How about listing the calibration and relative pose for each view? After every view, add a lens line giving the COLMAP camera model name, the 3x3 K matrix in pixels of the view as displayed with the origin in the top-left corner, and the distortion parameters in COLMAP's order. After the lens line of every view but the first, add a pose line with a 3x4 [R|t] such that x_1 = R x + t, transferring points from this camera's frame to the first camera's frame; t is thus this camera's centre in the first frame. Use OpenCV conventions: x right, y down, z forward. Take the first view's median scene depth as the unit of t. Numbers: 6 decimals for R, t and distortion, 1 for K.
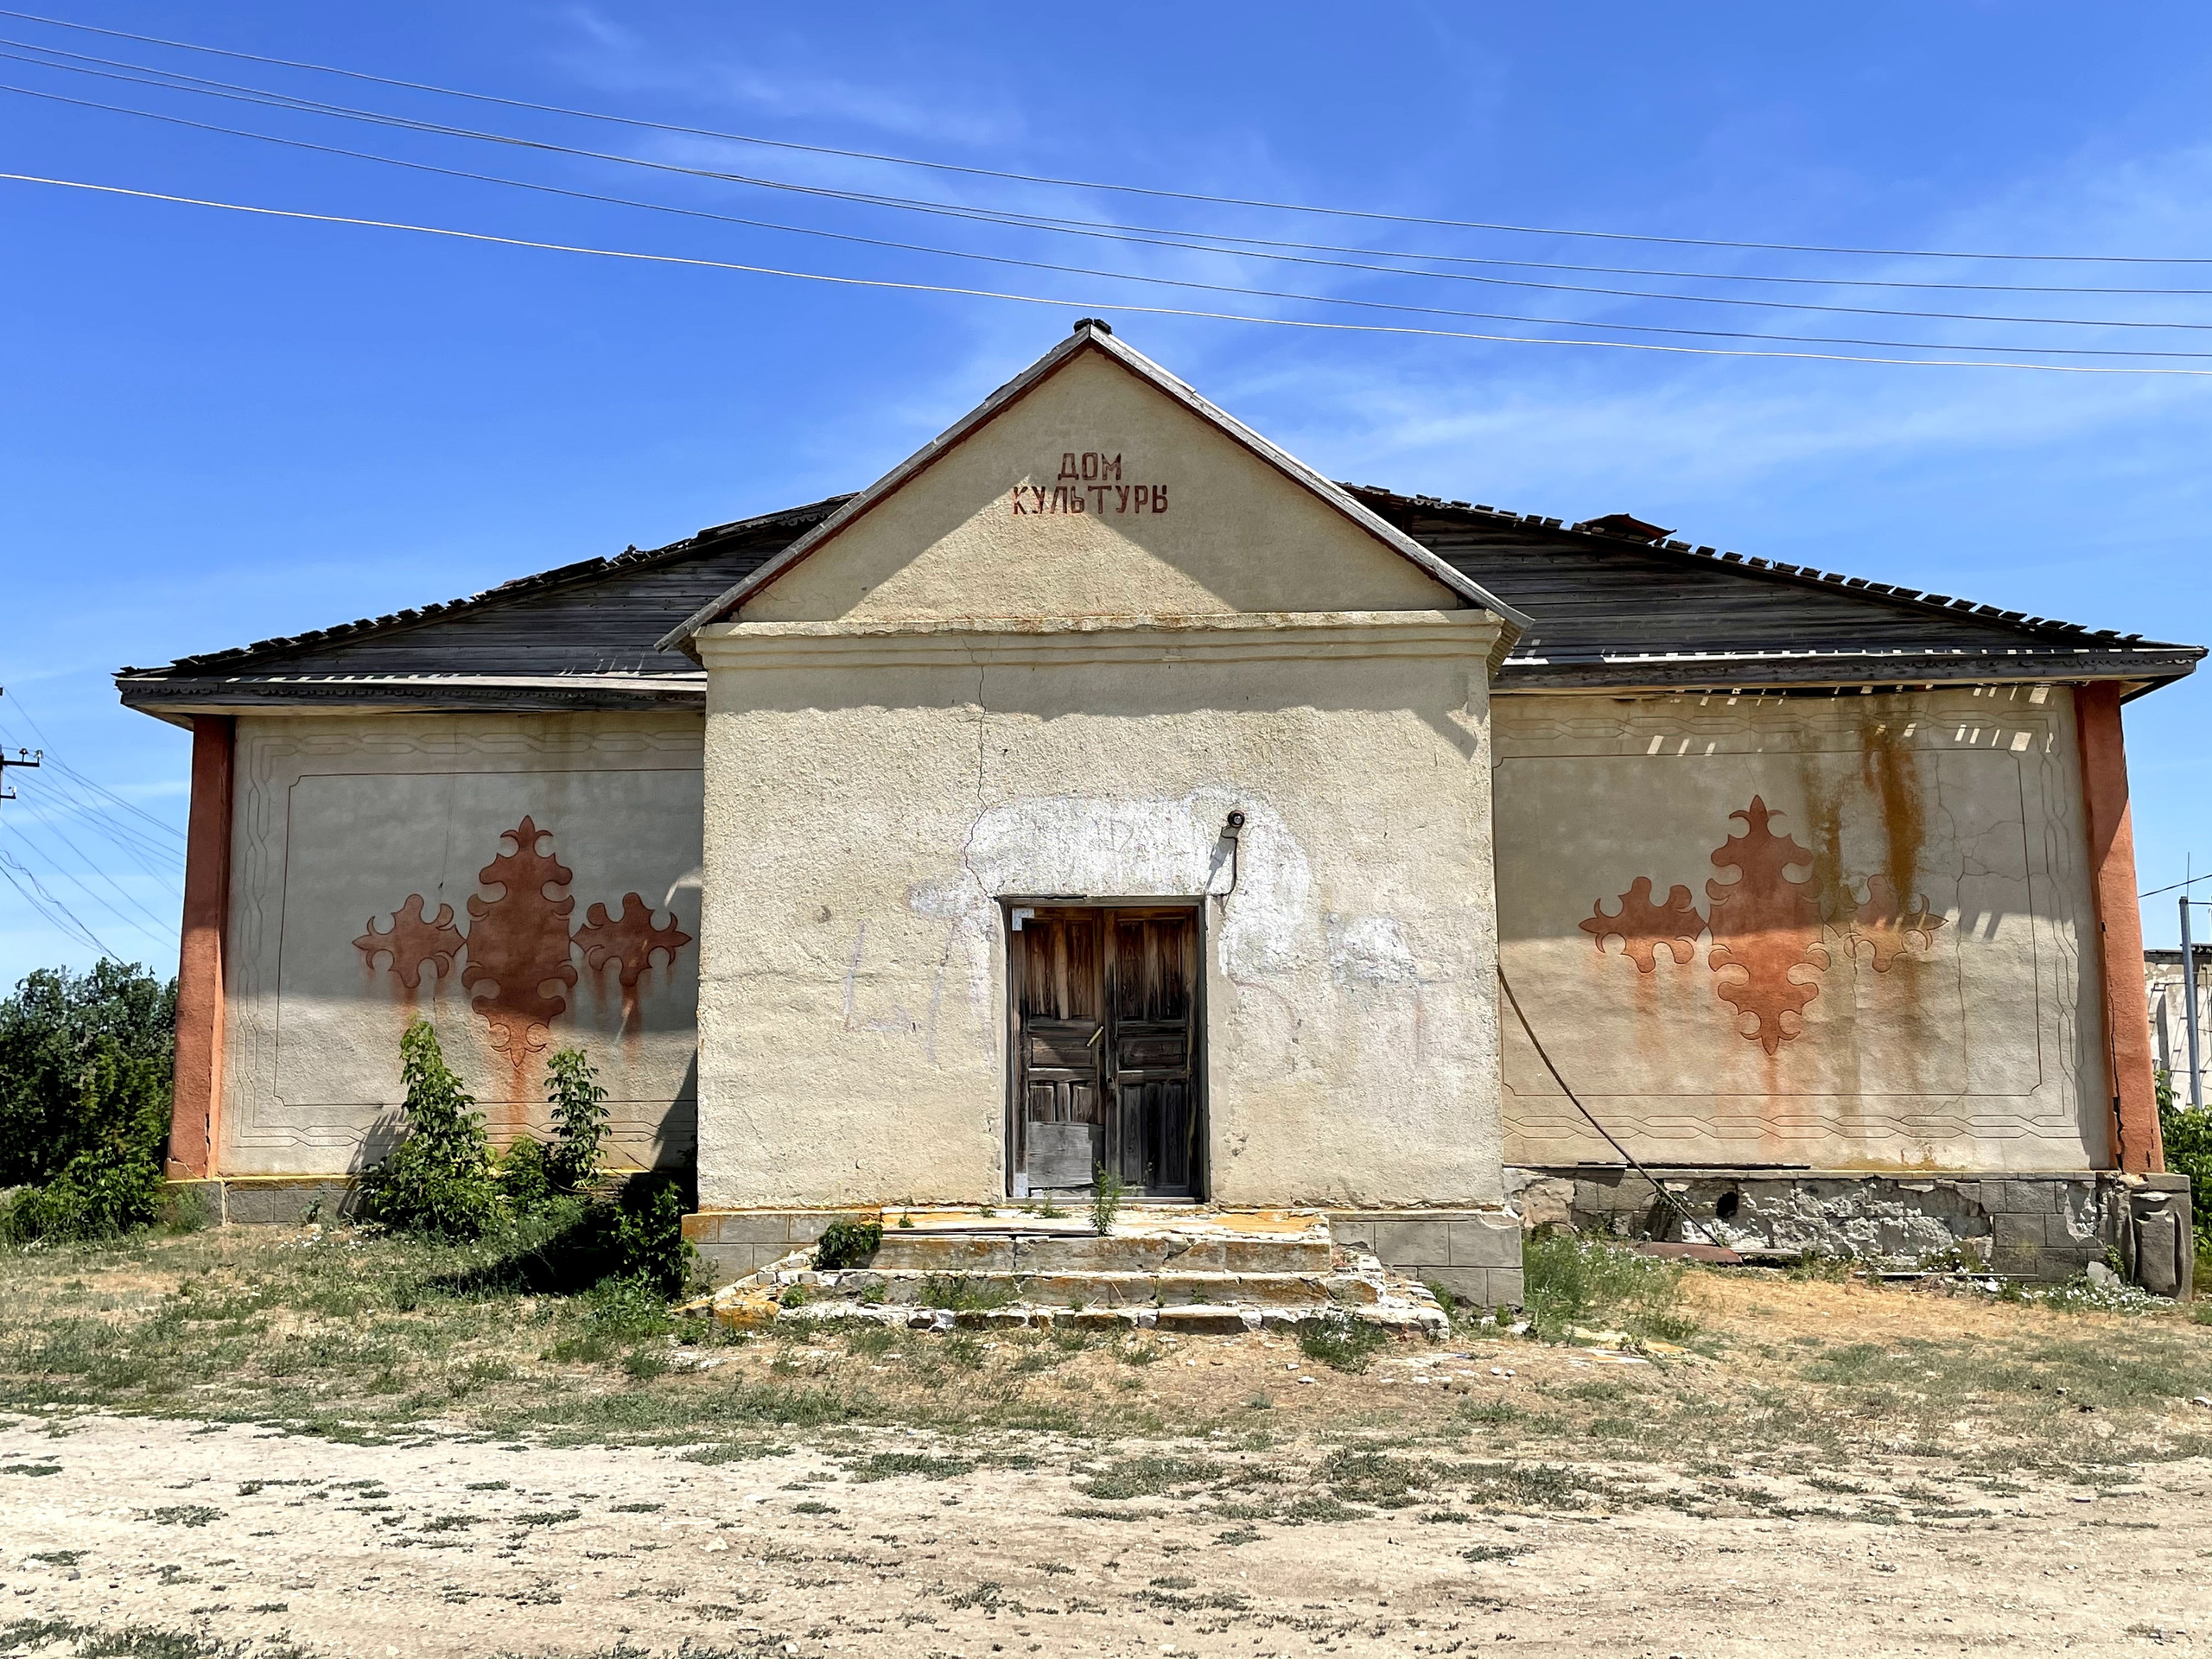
lens RADIAL K [[2048.4, 0, 1106.0], [0, 2048.4, 829.5], [0, 0, 1]] dist [0.133337, -0.192070]
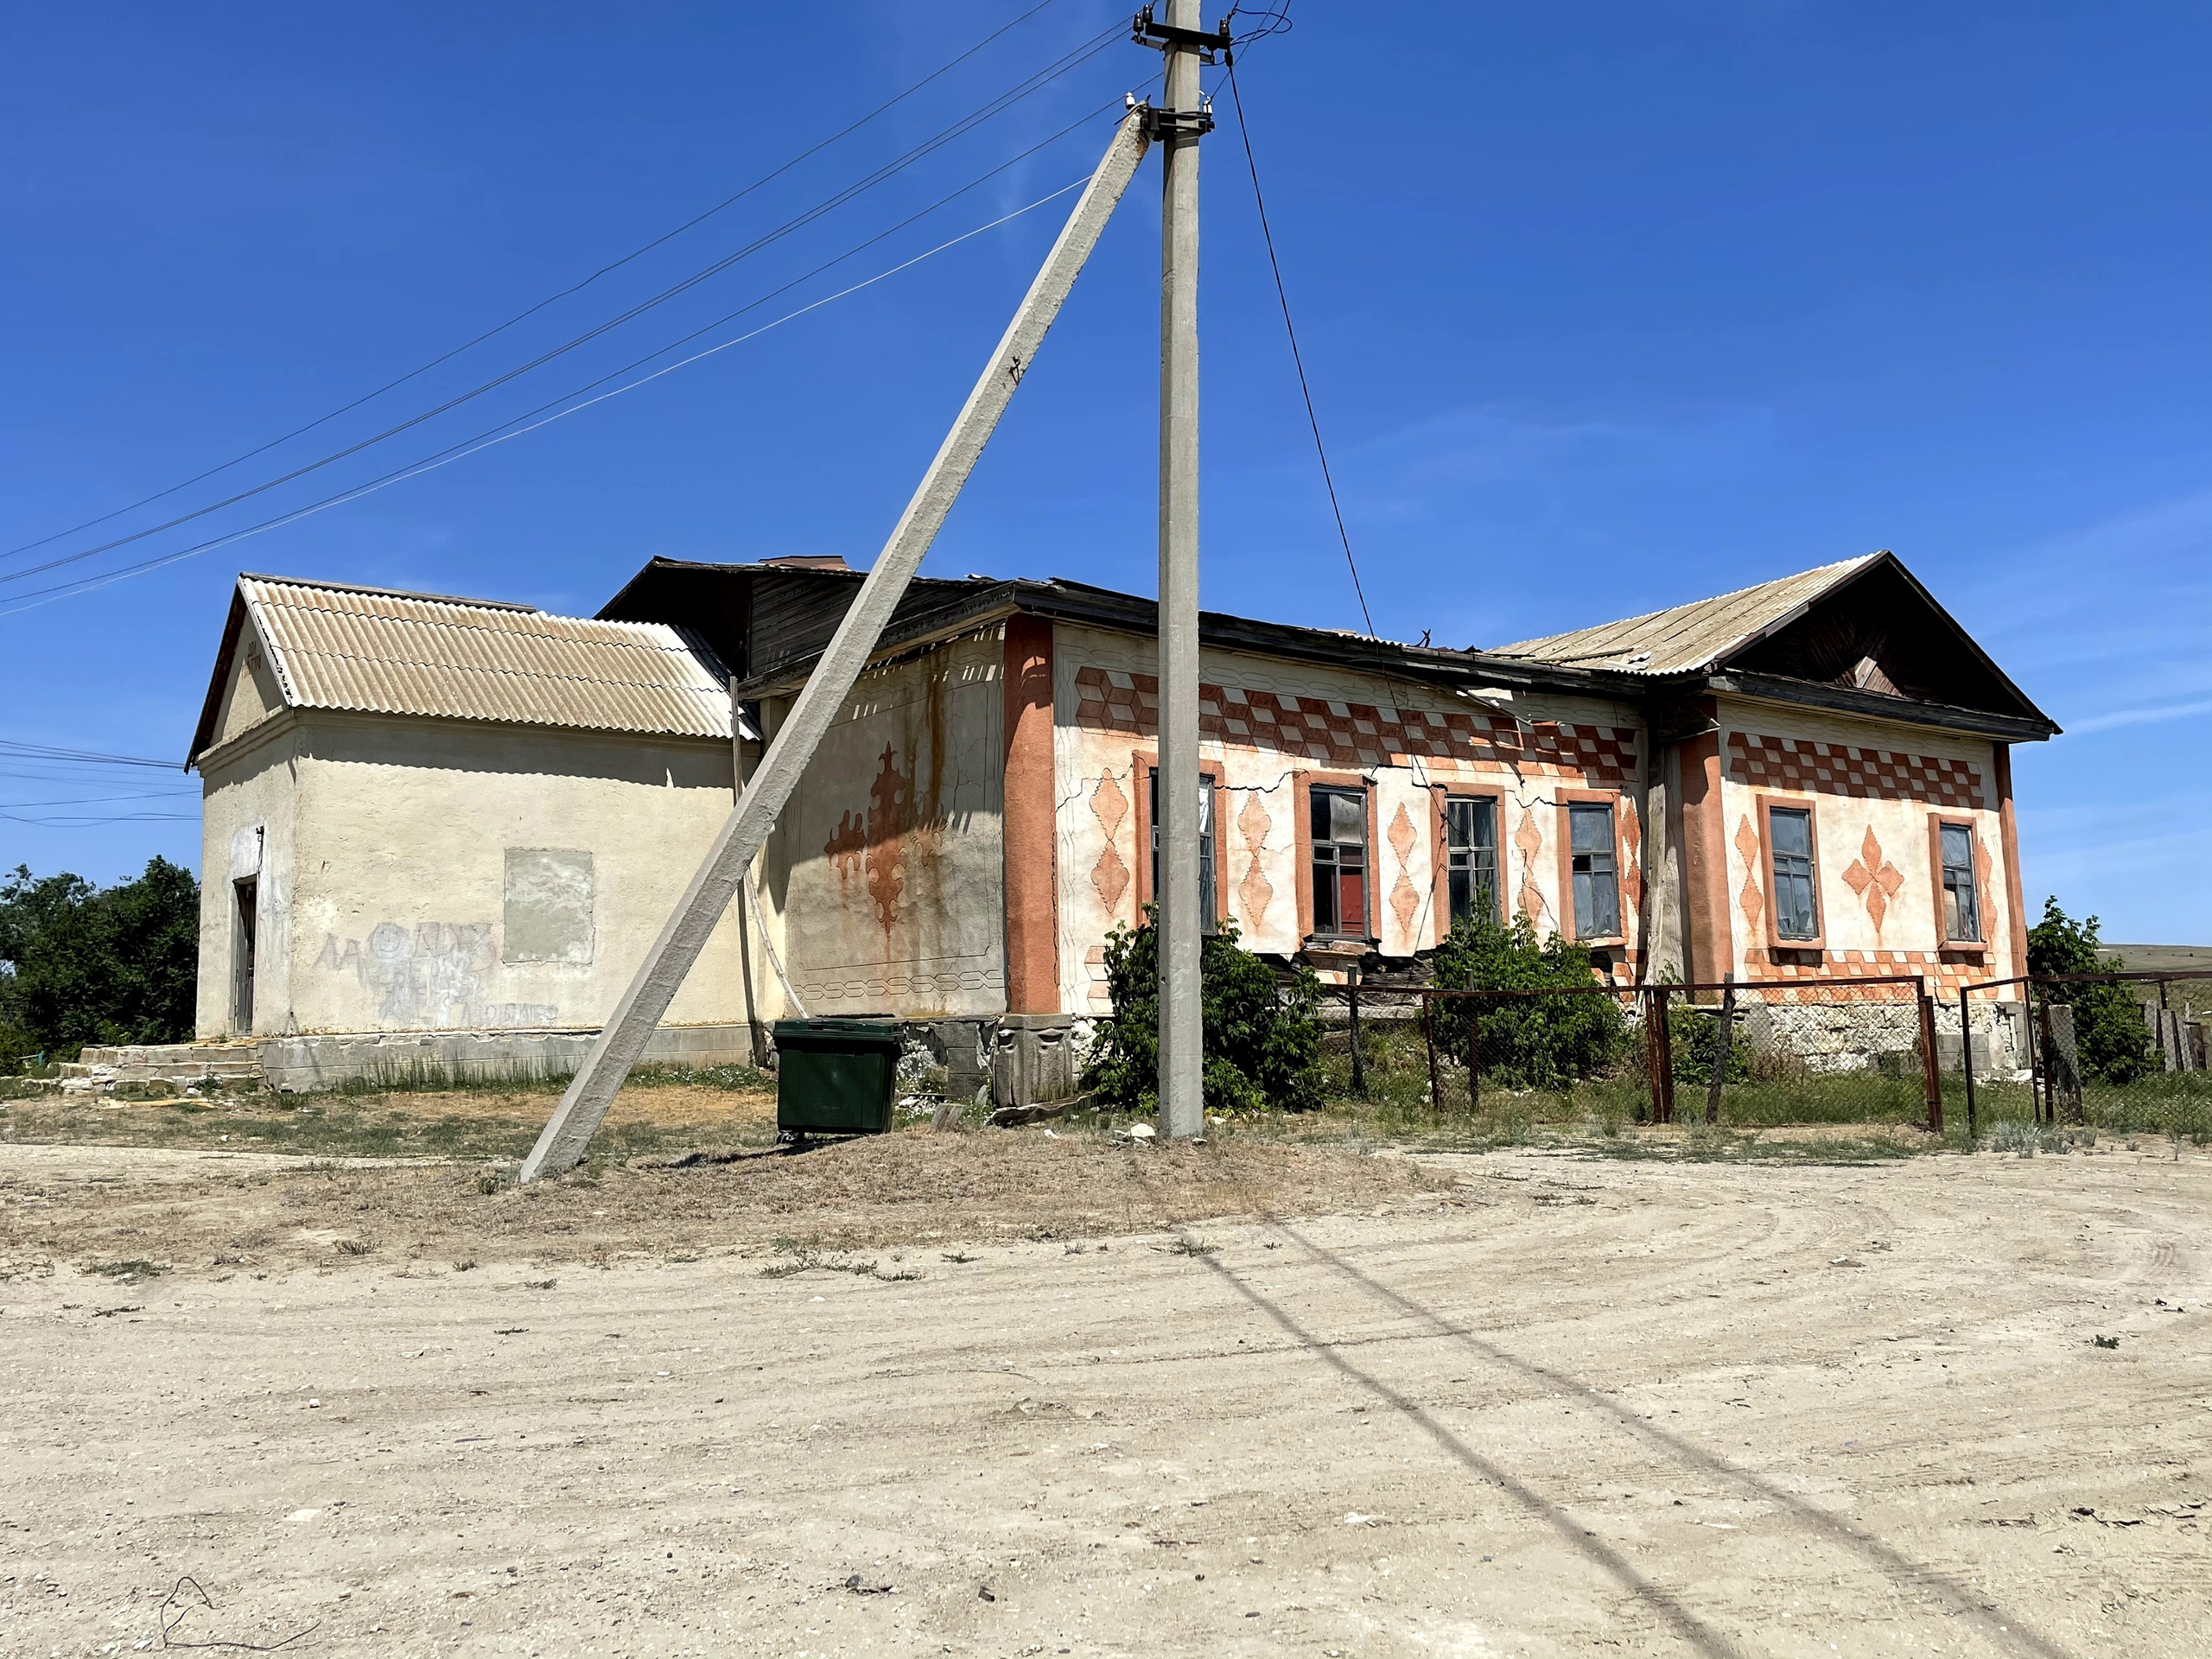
lens RADIAL K [[1821.7, 0, 1106.0], [0, 1821.7, 829.5], [0, 0, 1]] dist [0.127903, -0.179648]
pose [[0.643598, -0.088387, -0.760243, 1.352512], [0.117185, 0.992977, -0.016240, 0.079381], [0.756339, -0.078637, 0.649436, 0.349464]]
